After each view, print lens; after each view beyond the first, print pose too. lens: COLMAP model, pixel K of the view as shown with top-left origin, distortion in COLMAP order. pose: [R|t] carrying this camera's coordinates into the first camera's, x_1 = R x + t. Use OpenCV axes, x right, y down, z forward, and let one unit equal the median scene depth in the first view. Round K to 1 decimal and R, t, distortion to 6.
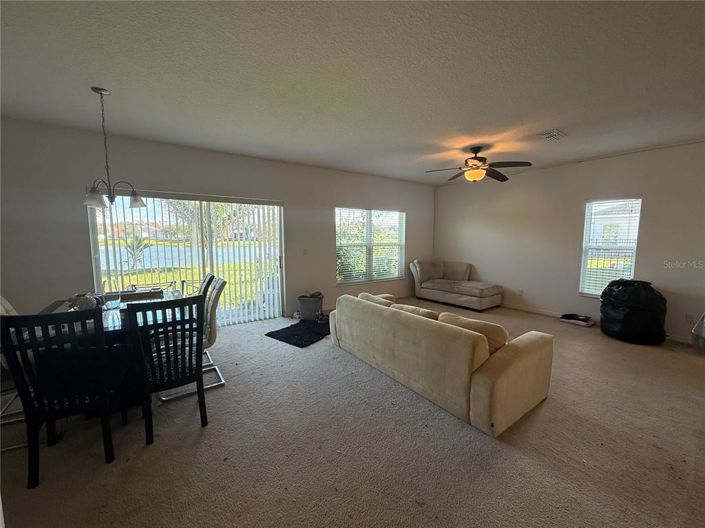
lens RADIAL K [[280.6, 0, 352.5], [0, 280.6, 264.0], [0, 0, 1]] dist [-0.001239, 0.000197]
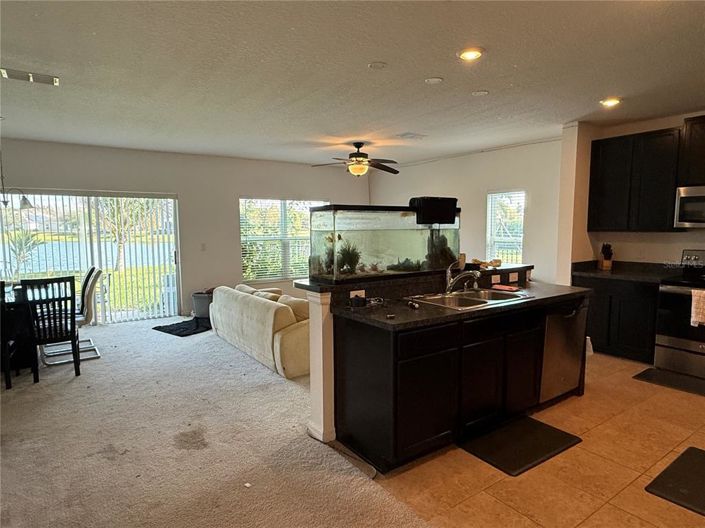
lens RADIAL K [[431.8, 0, 352.5], [0, 431.8, 264.0], [0, 0, 1]] dist [0.001805, -0.000116]
pose [[0.999981, -0.005975, -0.001804, 0.459825], [0.005957, 0.999934, -0.009799, 0.043554], [0.001862, 0.009788, 0.999950, -0.618894]]
